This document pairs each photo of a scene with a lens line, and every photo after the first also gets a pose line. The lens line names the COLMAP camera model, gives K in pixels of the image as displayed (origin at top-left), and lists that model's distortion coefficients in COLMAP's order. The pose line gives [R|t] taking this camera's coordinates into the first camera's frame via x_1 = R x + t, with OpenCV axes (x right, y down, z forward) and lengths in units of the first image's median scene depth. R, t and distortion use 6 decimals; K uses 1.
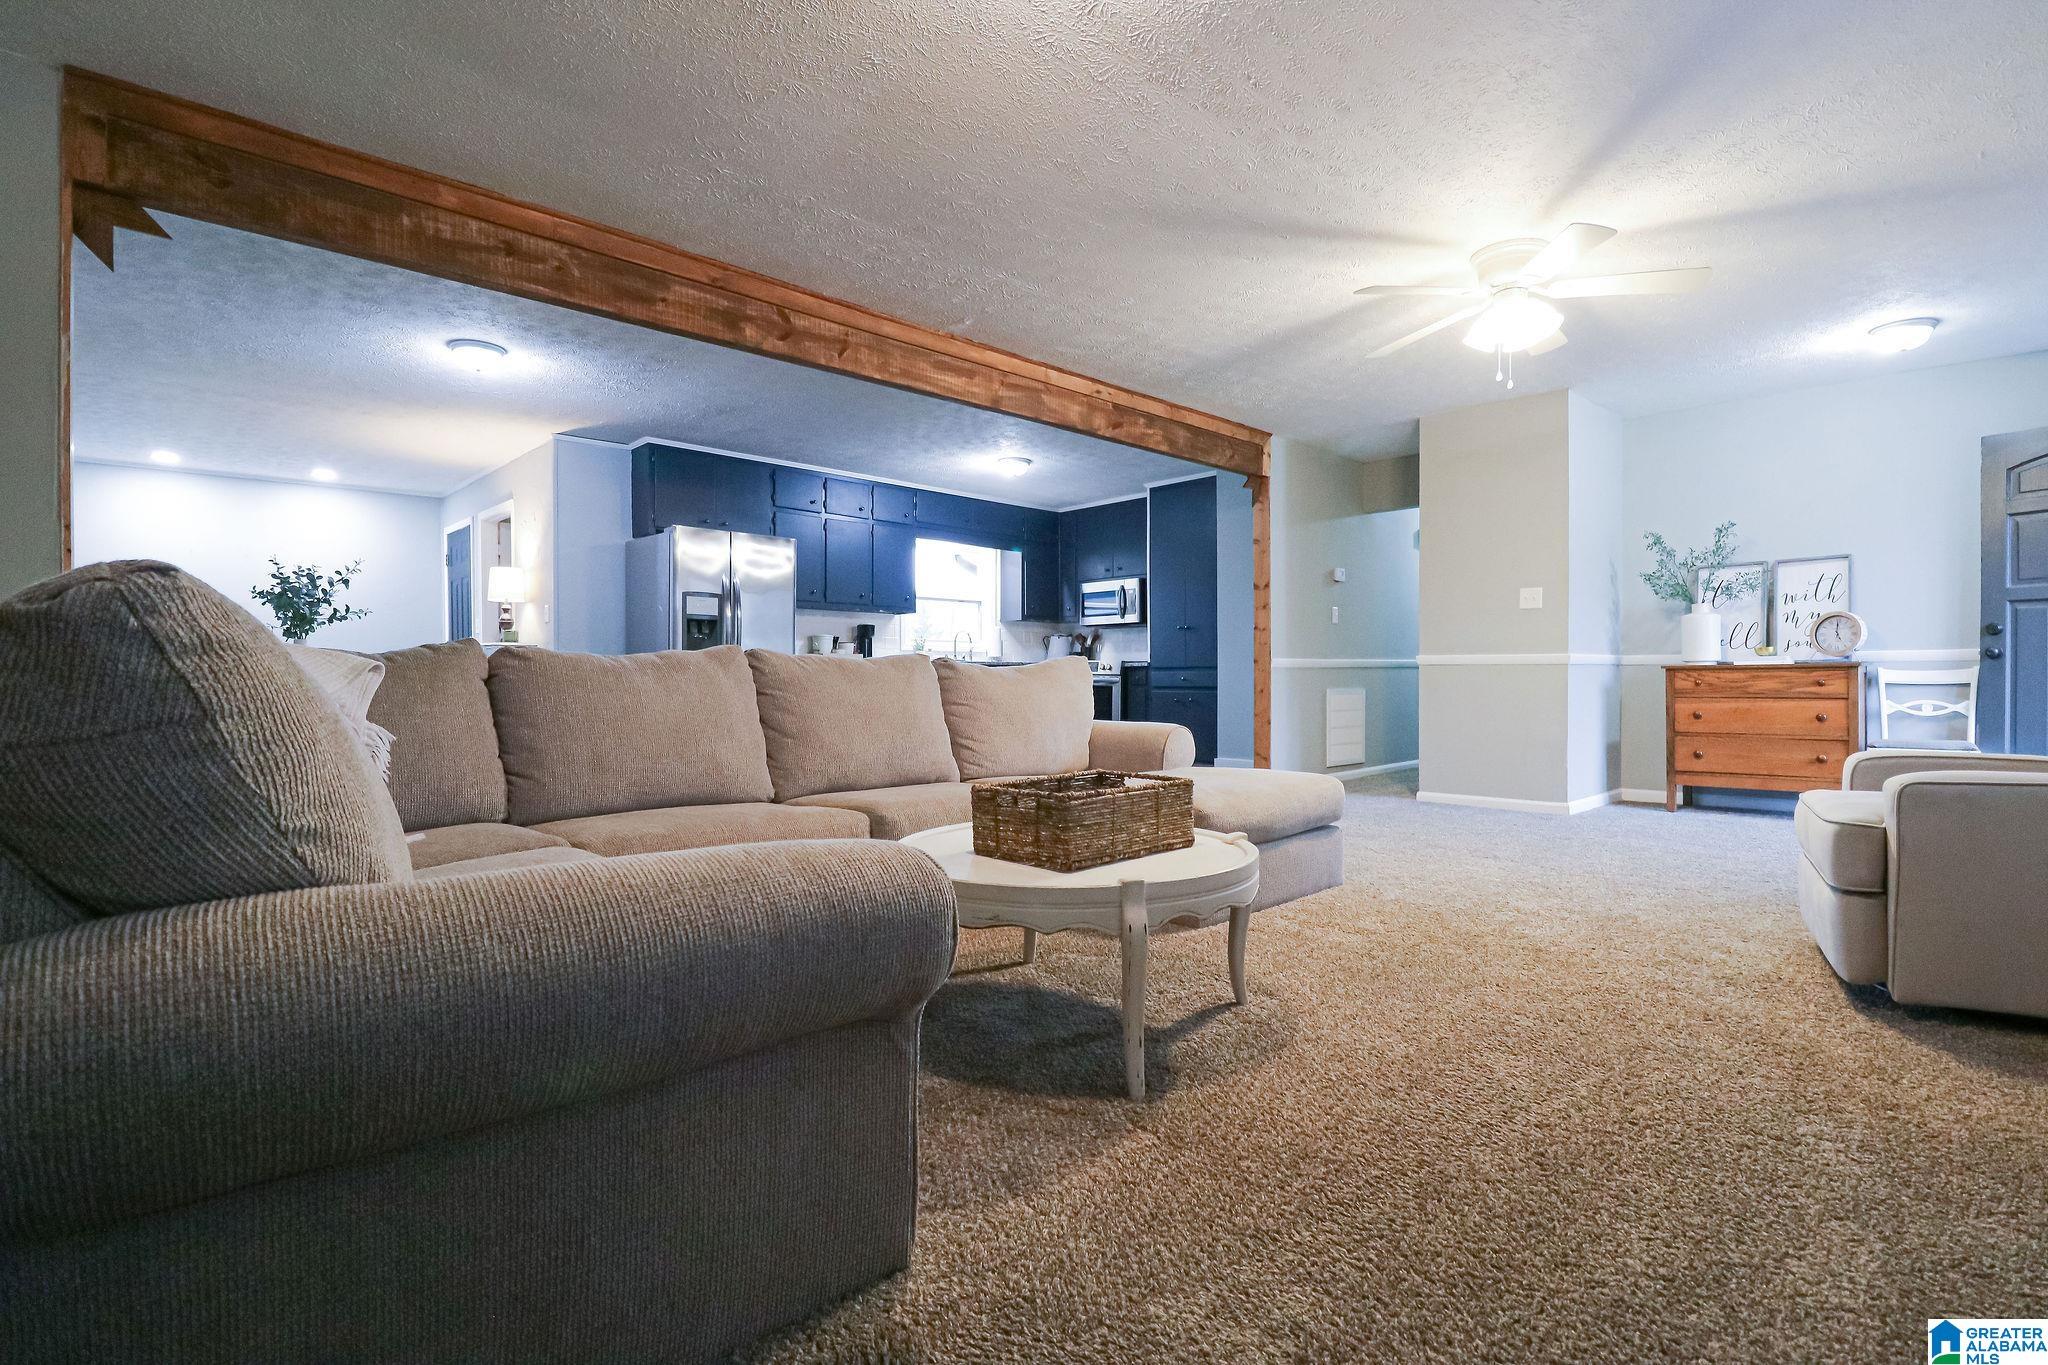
lens RADIAL K [[955.7, 0, 1023.3], [0, 955.7, 684.1], [0, 0, 1]] dist [-0.002803, -0.010693]
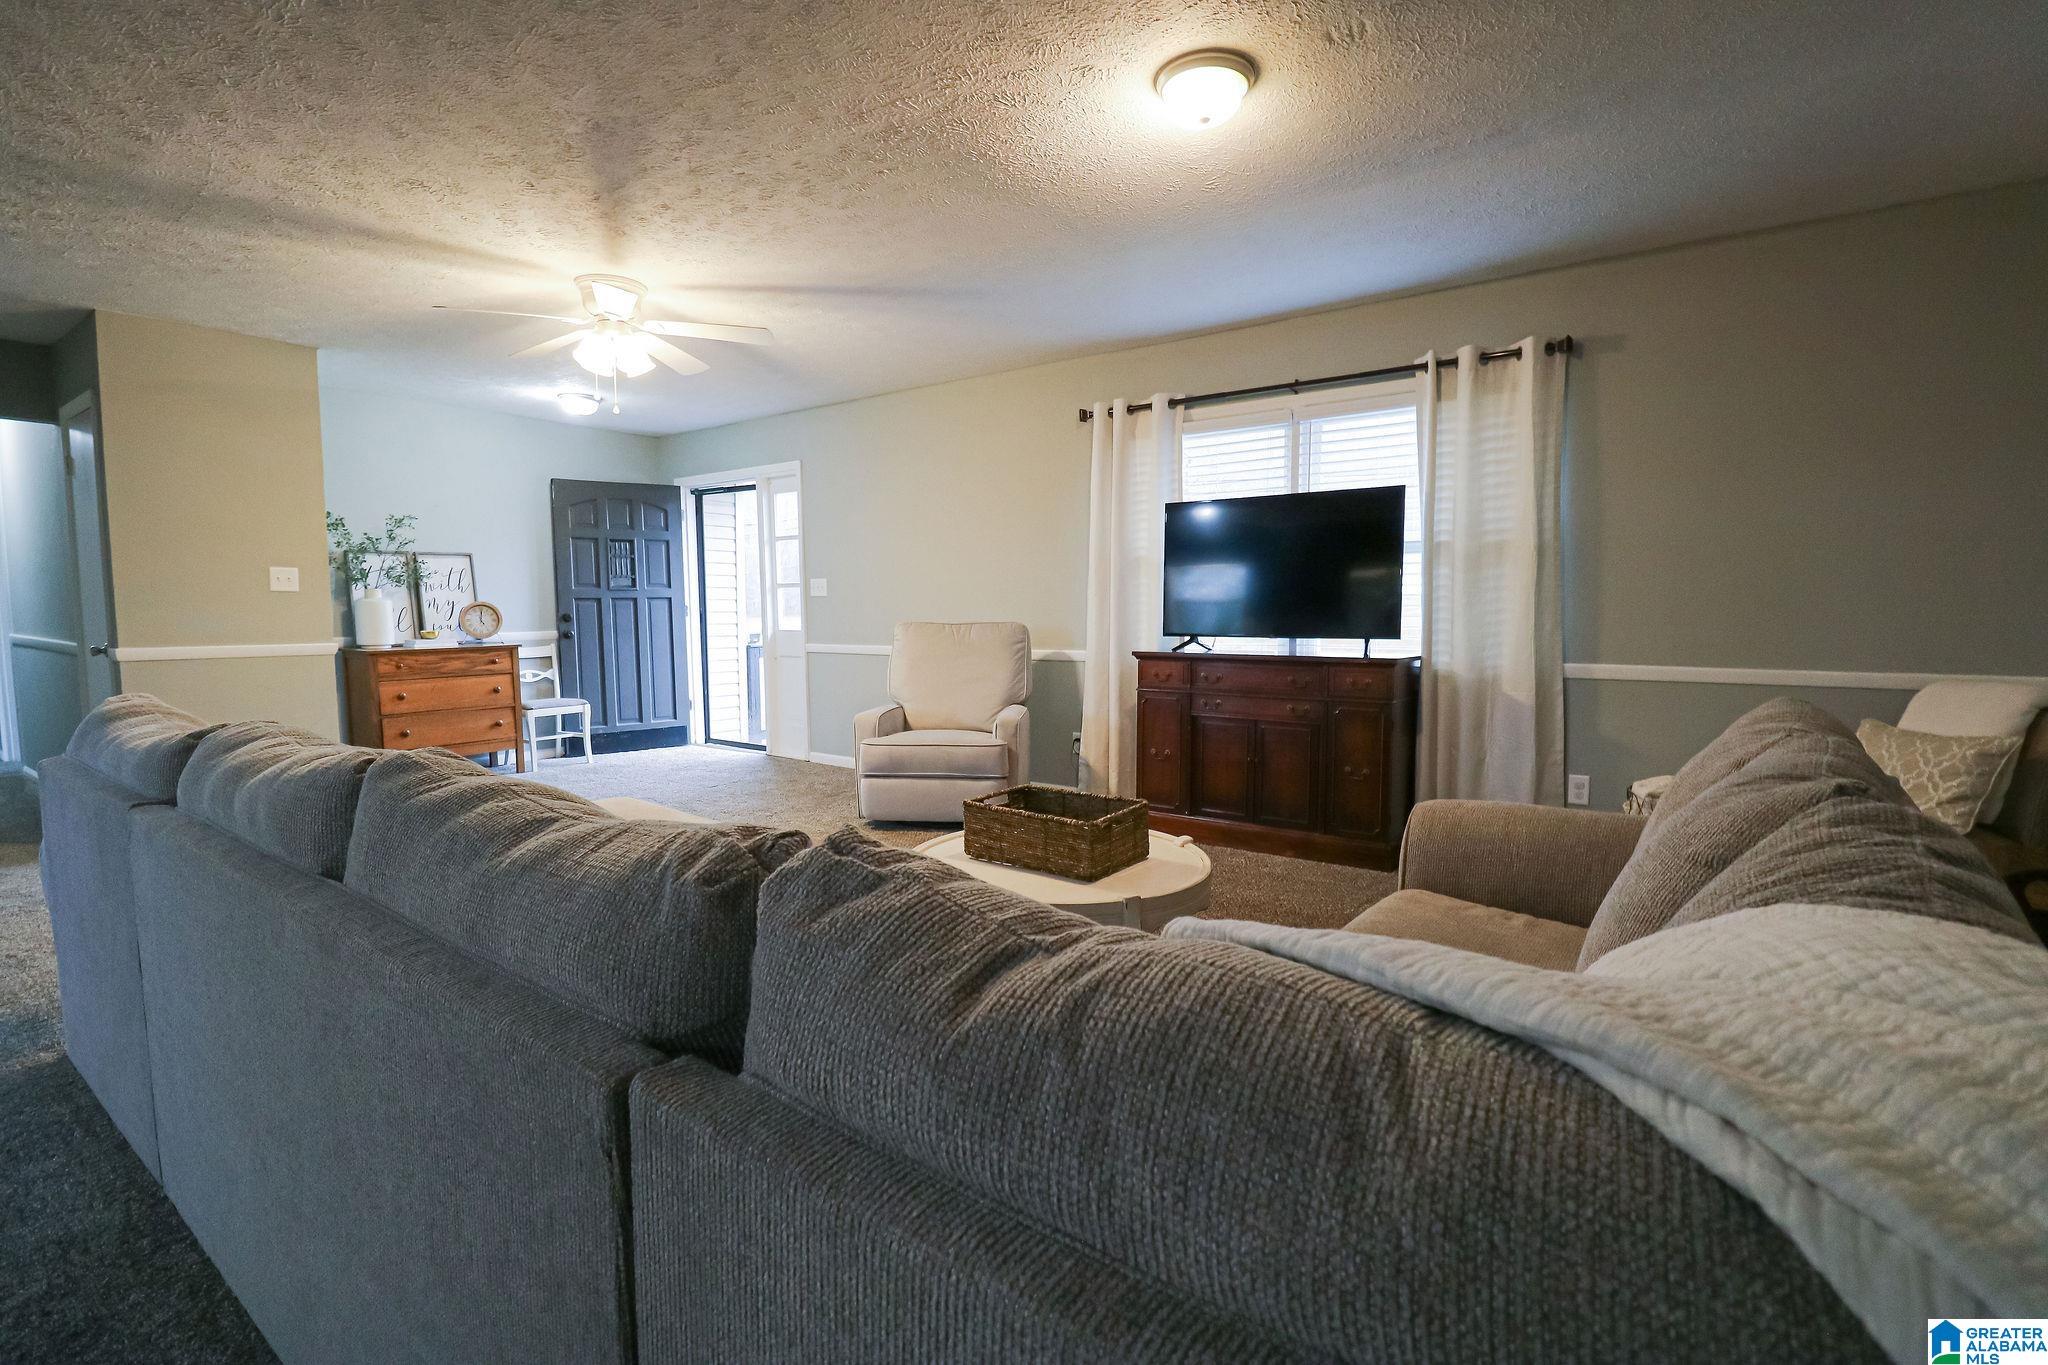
lens RADIAL K [[955.7, 0, 1024.6], [0, 955.7, 679.8], [0, 0, 1]] dist [-0.002803, -0.010693]
pose [[-0.177904, -0.072612, 0.981365, -0.557485], [0.010472, 0.997078, 0.075673, -0.073041], [-0.983992, 0.023740, -0.176623, 0.629712]]
